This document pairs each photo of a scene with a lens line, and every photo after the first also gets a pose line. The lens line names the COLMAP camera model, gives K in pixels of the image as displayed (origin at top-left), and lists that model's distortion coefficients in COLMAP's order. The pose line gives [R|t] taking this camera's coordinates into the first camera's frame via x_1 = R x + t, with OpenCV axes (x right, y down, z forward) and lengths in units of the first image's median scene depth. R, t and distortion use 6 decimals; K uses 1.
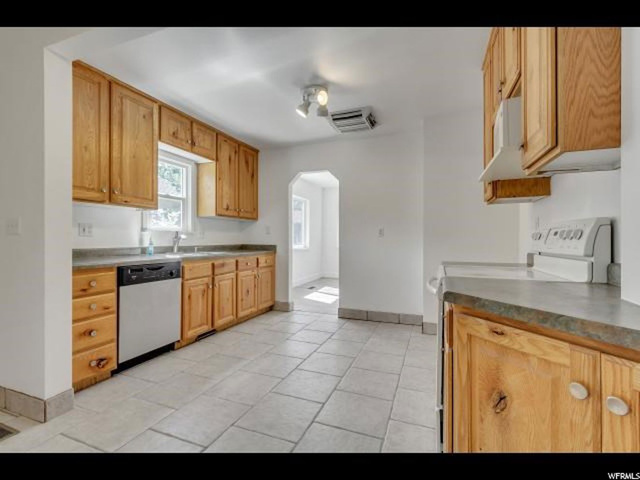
lens RADIAL K [[295.2, 0, 318.6], [0, 295.2, 237.6], [0, 0, 1]] dist [0.000157, -0.000157]
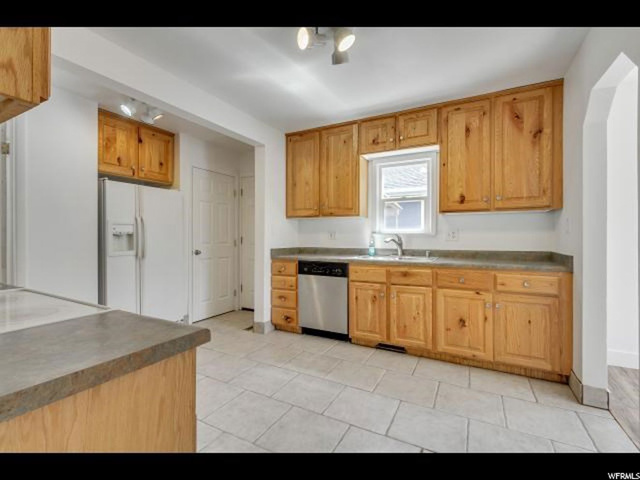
lens RADIAL K [[295.2, 0, 318.6], [0, 295.2, 237.6], [0, 0, 1]] dist [0.000157, -0.000157]
pose [[-0.115701, -0.002062, -0.993282, 0.516165], [0.003438, 0.999991, -0.002476, -0.007860], [0.993278, -0.003701, -0.115692, 0.840144]]
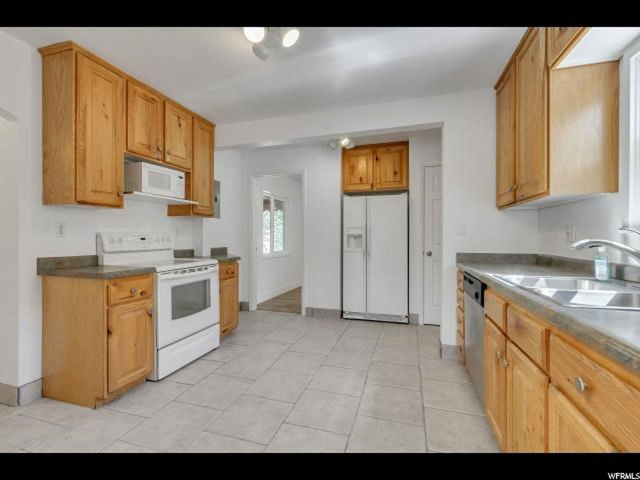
lens RADIAL K [[295.2, 0, 318.6], [0, 295.2, 237.6], [0, 0, 1]] dist [0.000157, -0.000157]
pose [[-0.997298, -0.004431, -0.073330, -0.058587], [-0.004120, 0.999982, -0.004389, -0.007854], [0.073348, -0.004075, -0.997298, 1.314928]]
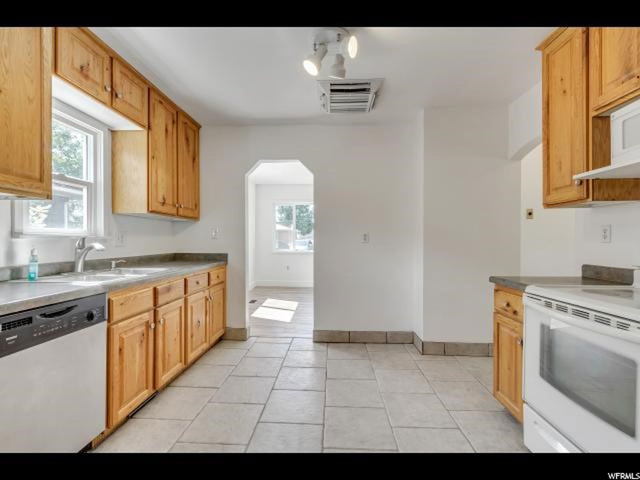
lens RADIAL K [[295.6, 0, 320.0], [0, 295.6, 240.0], [0, 0, 1]] dist [0.001457, -0.000155]
pose [[0.947130, -0.001640, 0.320846, -0.213177], [0.000067, 0.999988, 0.004914, -0.017513], [-0.320850, -0.004633, 0.947119, 0.271884]]
